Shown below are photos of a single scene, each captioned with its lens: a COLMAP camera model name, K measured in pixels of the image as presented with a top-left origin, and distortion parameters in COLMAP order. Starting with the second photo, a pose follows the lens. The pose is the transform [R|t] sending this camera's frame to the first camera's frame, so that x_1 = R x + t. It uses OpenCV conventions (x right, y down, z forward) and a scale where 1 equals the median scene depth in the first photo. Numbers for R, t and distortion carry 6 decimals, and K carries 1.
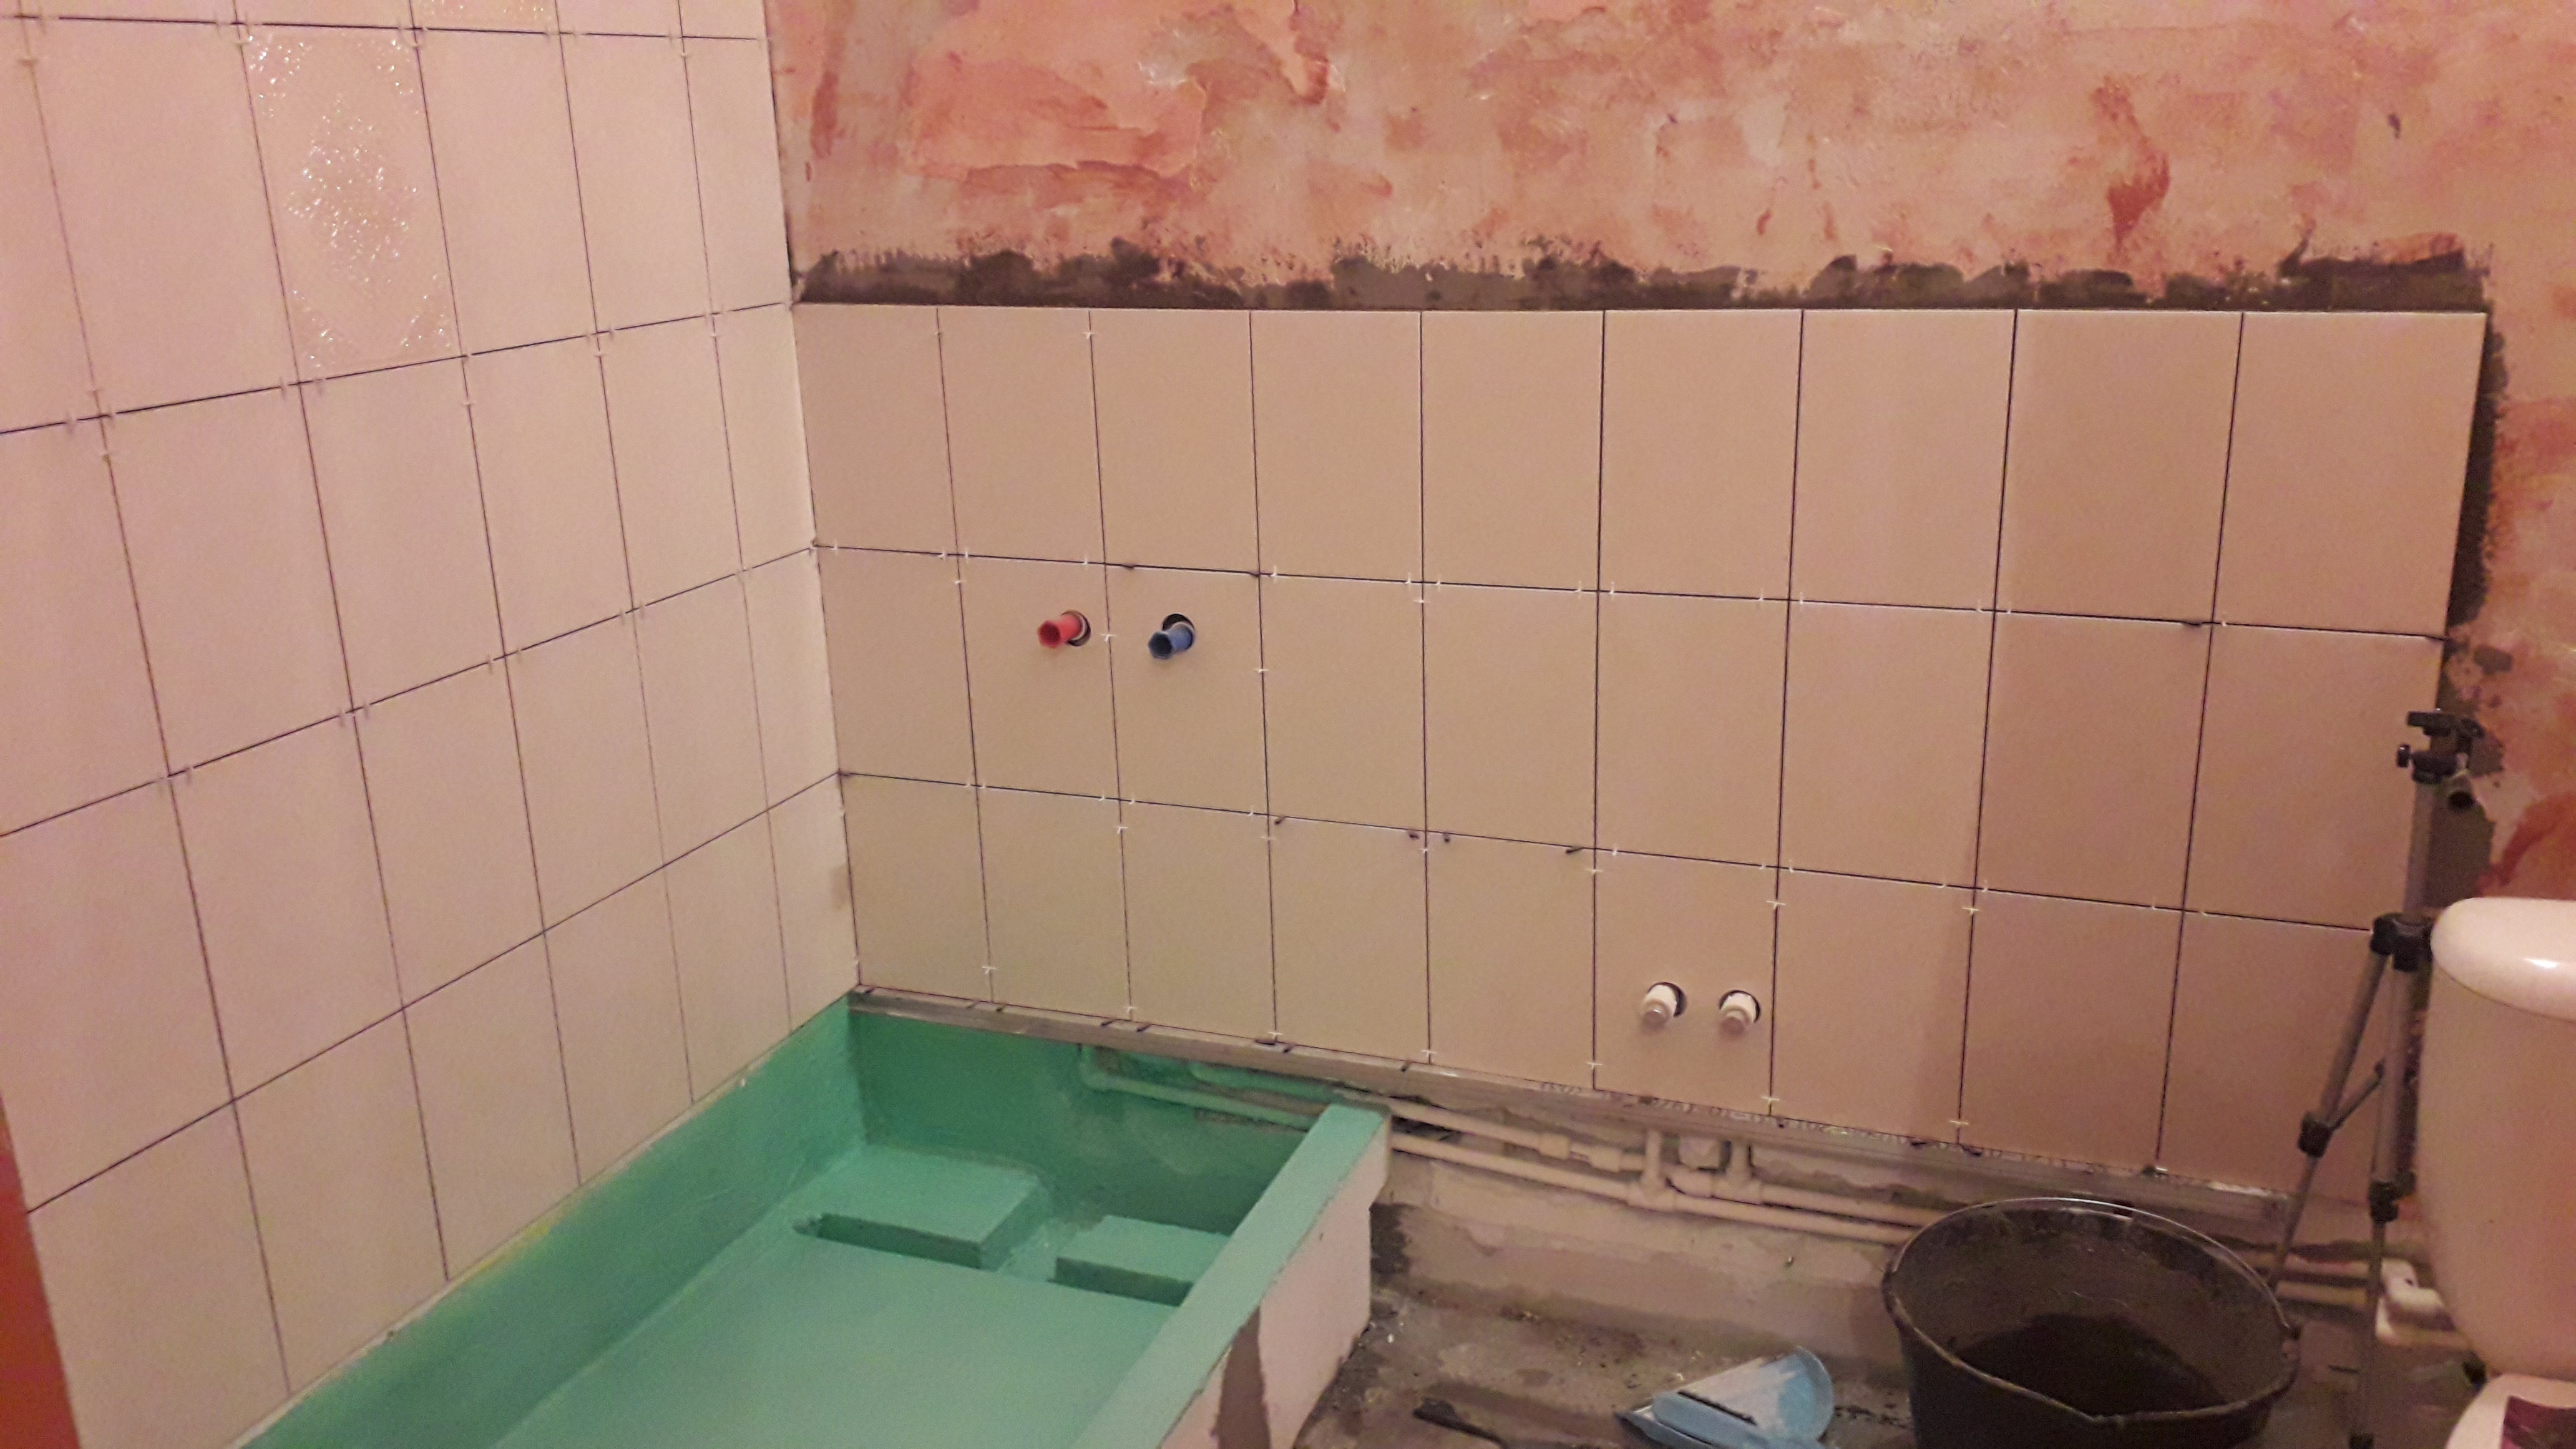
lens RADIAL K [[2076.9, 0, 1288.0], [0, 2076.9, 724.5], [0, 0, 1]] dist [0.100646, -0.192218]
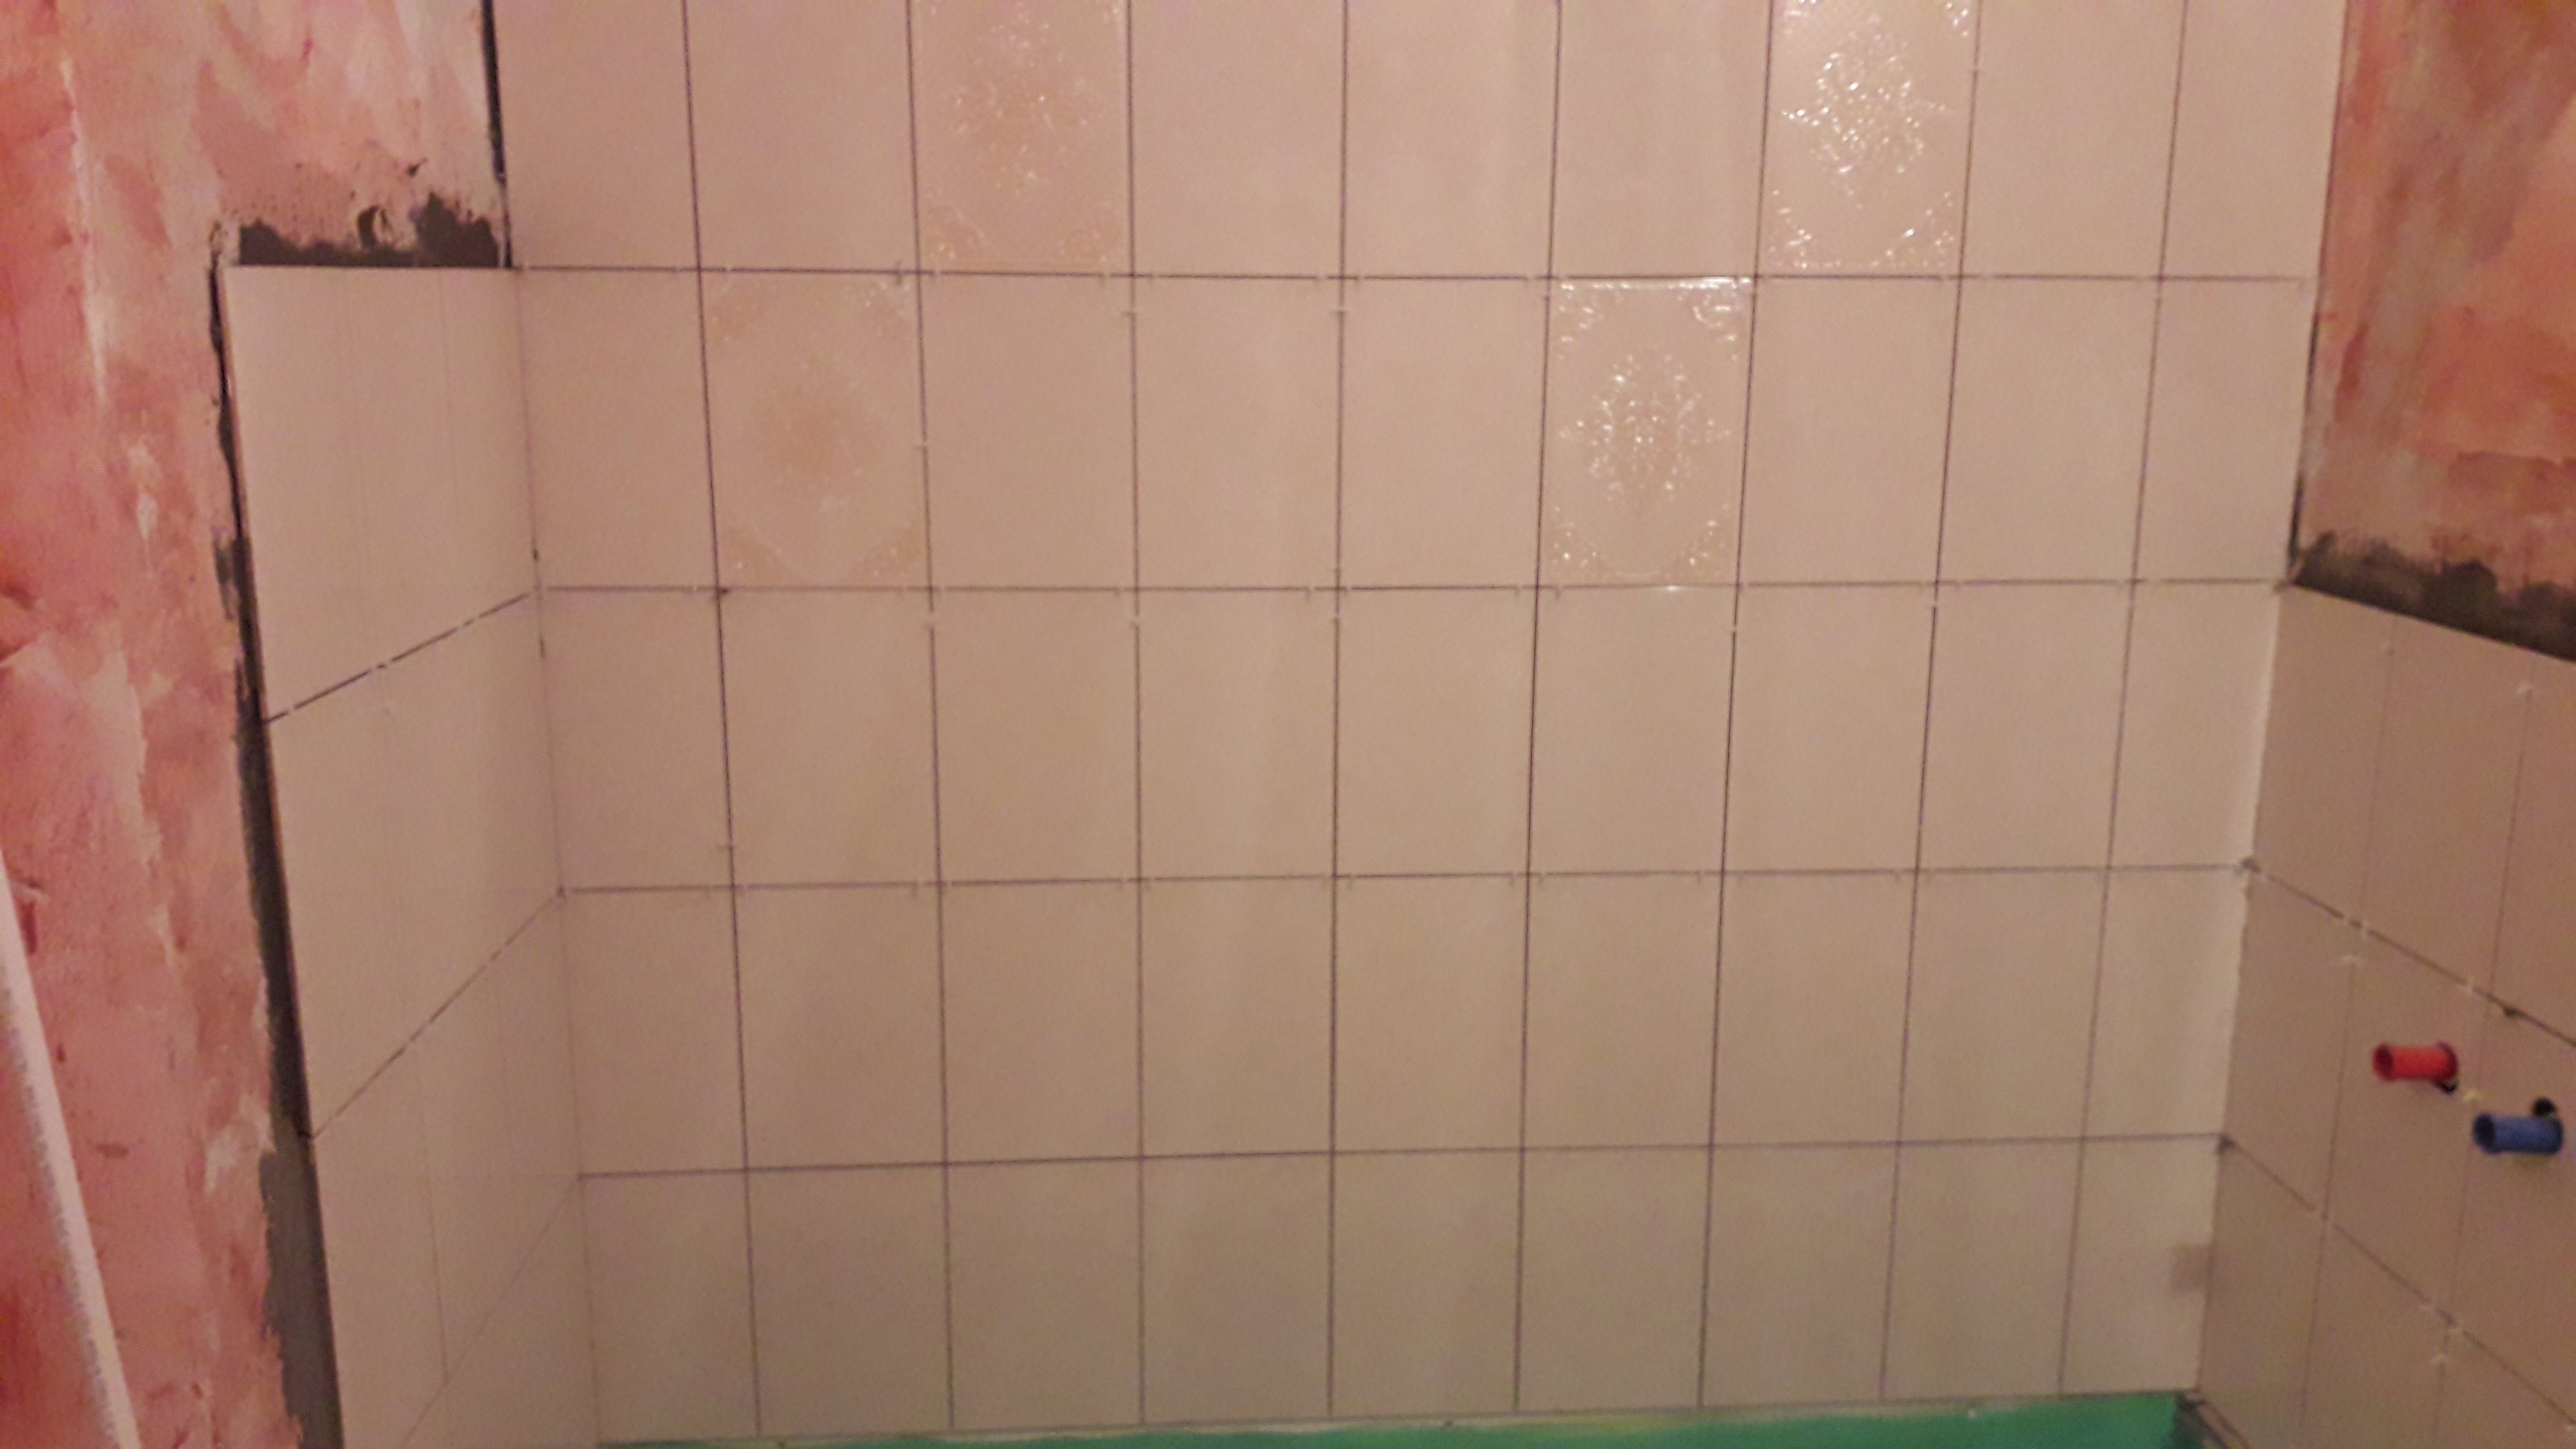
lens RADIAL K [[2076.9, 0, 1288.0], [0, 2076.9, 724.5], [0, 0, 1]] dist [0.100646, -0.192218]
pose [[0.421320, 0.218880, -0.880103, 0.356802], [-0.278187, 0.954848, 0.104295, -0.128072], [0.863192, 0.200892, 0.463186, 0.286888]]
